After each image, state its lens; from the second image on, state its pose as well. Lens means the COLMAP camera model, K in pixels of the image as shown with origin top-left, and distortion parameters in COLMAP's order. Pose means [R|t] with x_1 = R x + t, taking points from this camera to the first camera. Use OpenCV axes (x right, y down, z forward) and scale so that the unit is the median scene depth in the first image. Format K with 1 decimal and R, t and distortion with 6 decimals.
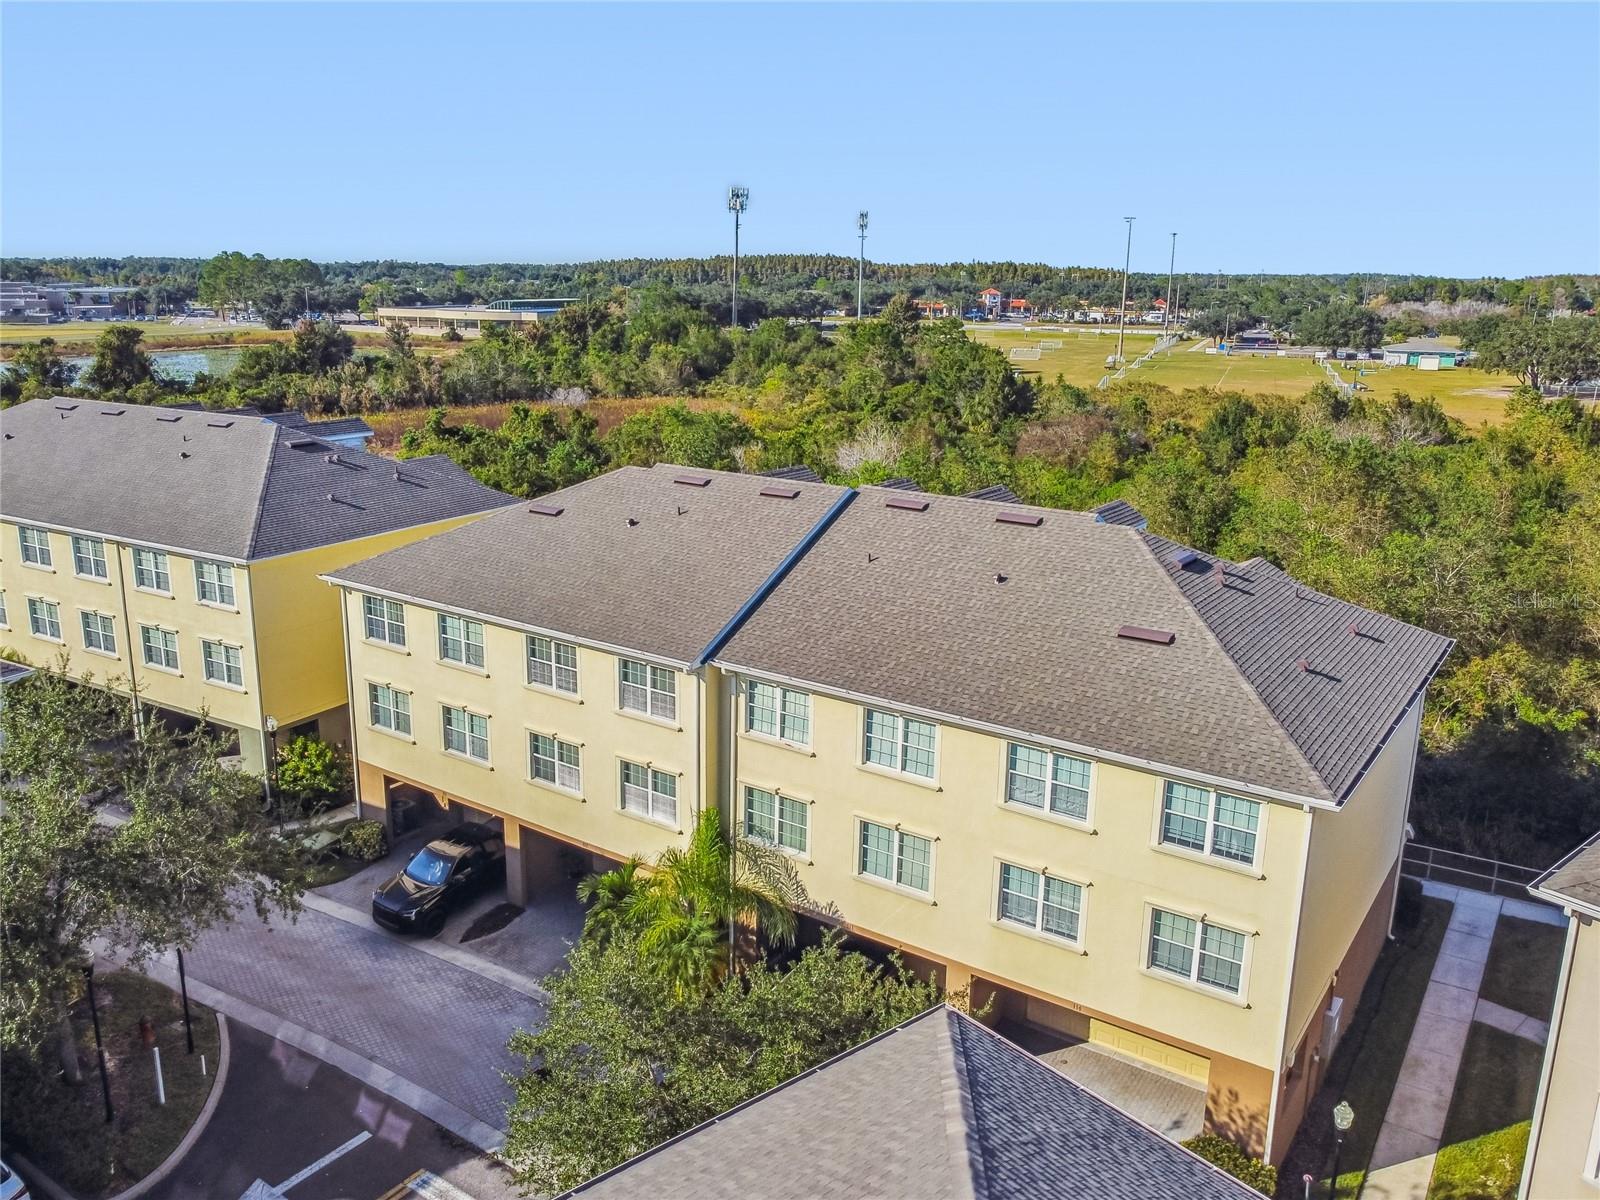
lens RADIAL K [[1239.1, 0, 833.0], [0, 1239.1, 597.0], [0, 0, 1]] dist [0.003448, 0.001508]
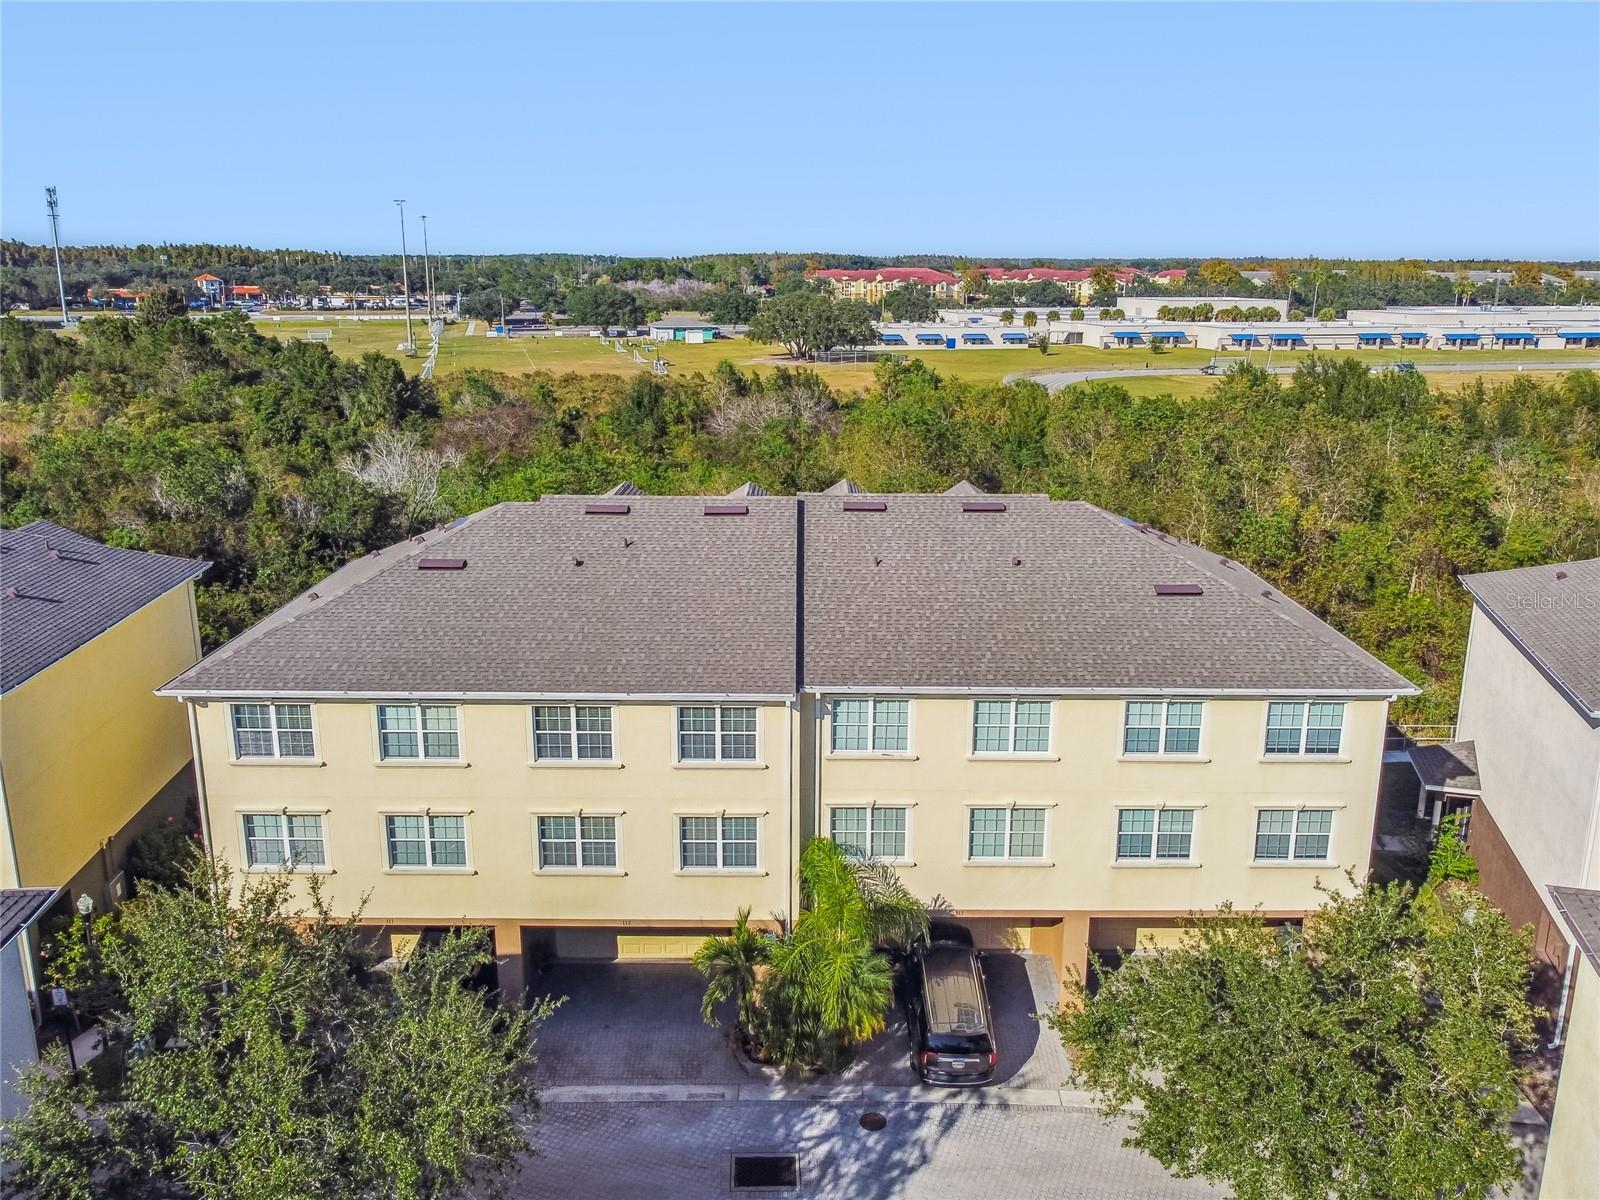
lens RADIAL K [[1239.1, 0, 833.0], [0, 1239.1, 597.0], [0, 0, 1]] dist [0.003448, 0.001508]
pose [[0.828221, -0.155626, 0.538359, -0.475381], [0.148176, 0.987291, 0.057444, -0.056842], [-0.540457, 0.032196, 0.840755, 0.141568]]
